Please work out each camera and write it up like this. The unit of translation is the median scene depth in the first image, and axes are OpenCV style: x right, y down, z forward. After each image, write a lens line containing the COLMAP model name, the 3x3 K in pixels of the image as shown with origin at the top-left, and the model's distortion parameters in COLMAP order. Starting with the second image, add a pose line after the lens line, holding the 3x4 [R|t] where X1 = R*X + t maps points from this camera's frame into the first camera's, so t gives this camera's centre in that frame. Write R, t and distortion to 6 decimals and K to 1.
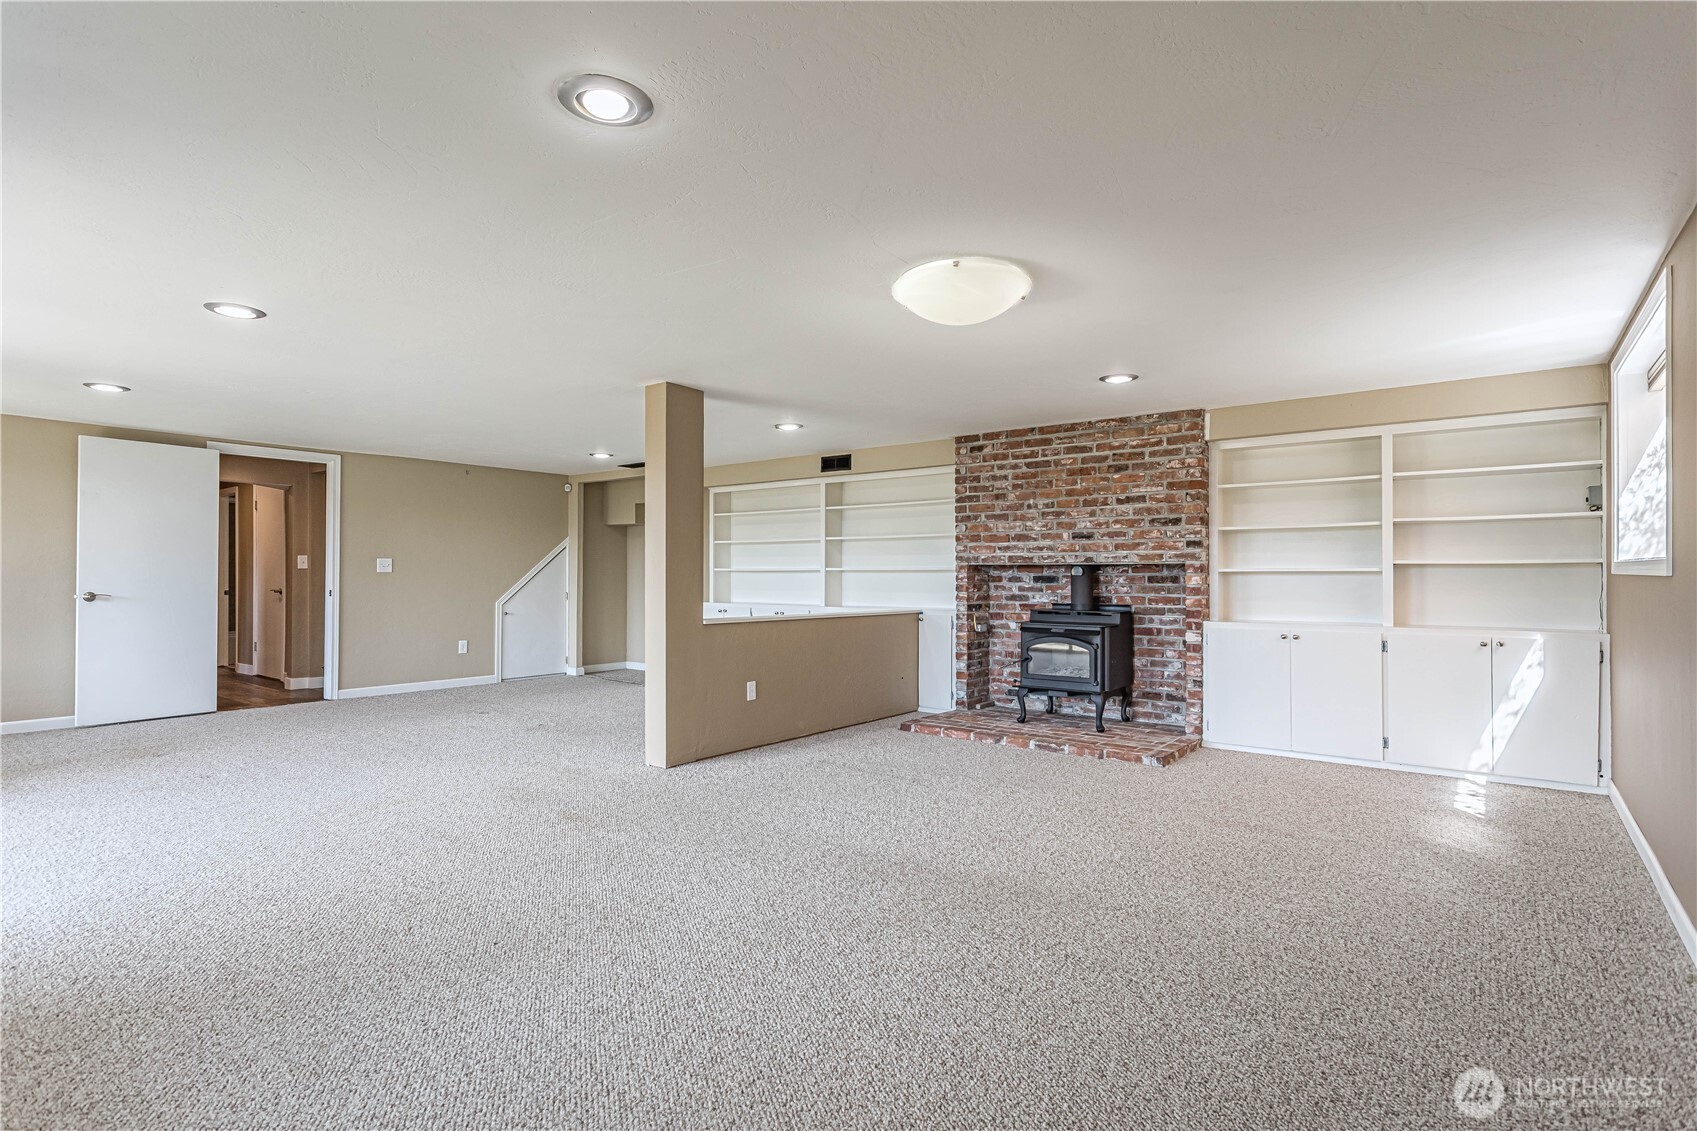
lens RADIAL K [[839.3, 0, 856.3], [0, 839.3, 556.9], [0, 0, 1]] dist [0.000019, 0.000786]
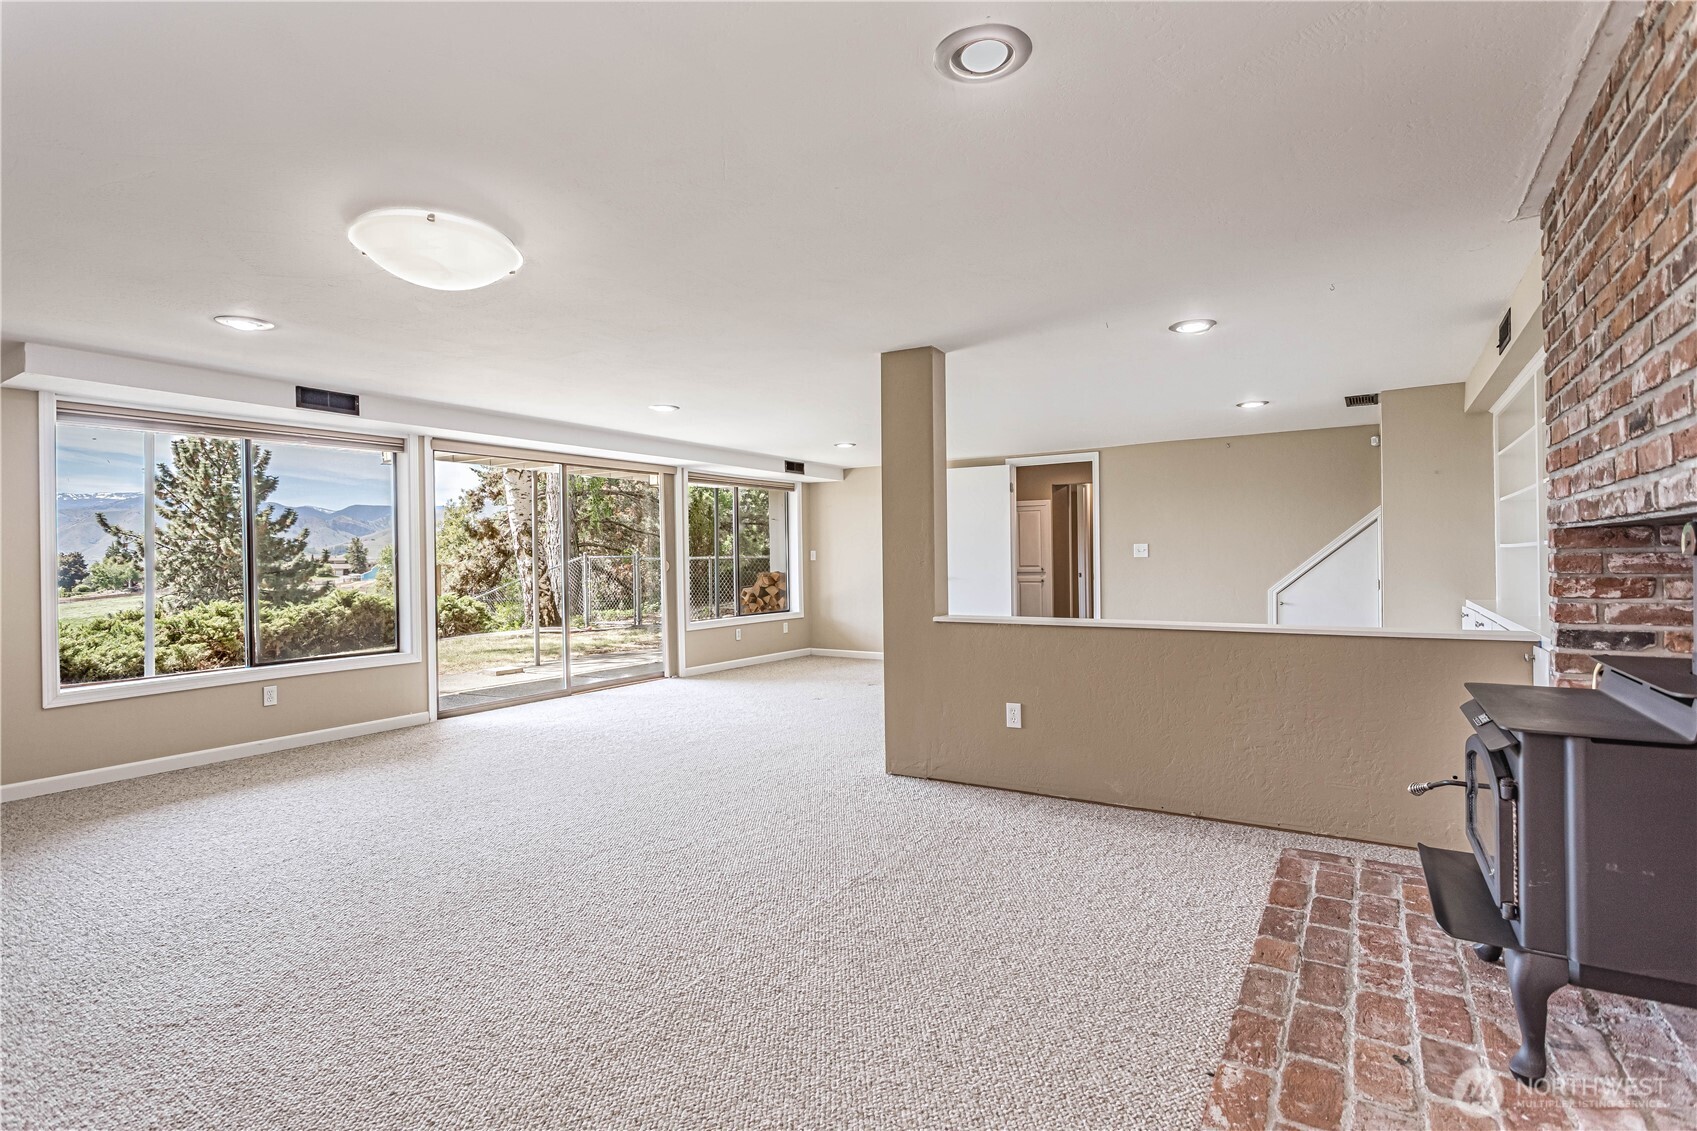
lens RADIAL K [[839.3, 0, 856.3], [0, 839.3, 556.9], [0, 0, 1]] dist [0.000019, 0.000786]
pose [[0.106044, -0.009308, -0.994318, 0.486077], [0.036490, 0.999319, -0.005463, 0.012308], [0.993692, -0.035703, 0.106312, 0.619424]]
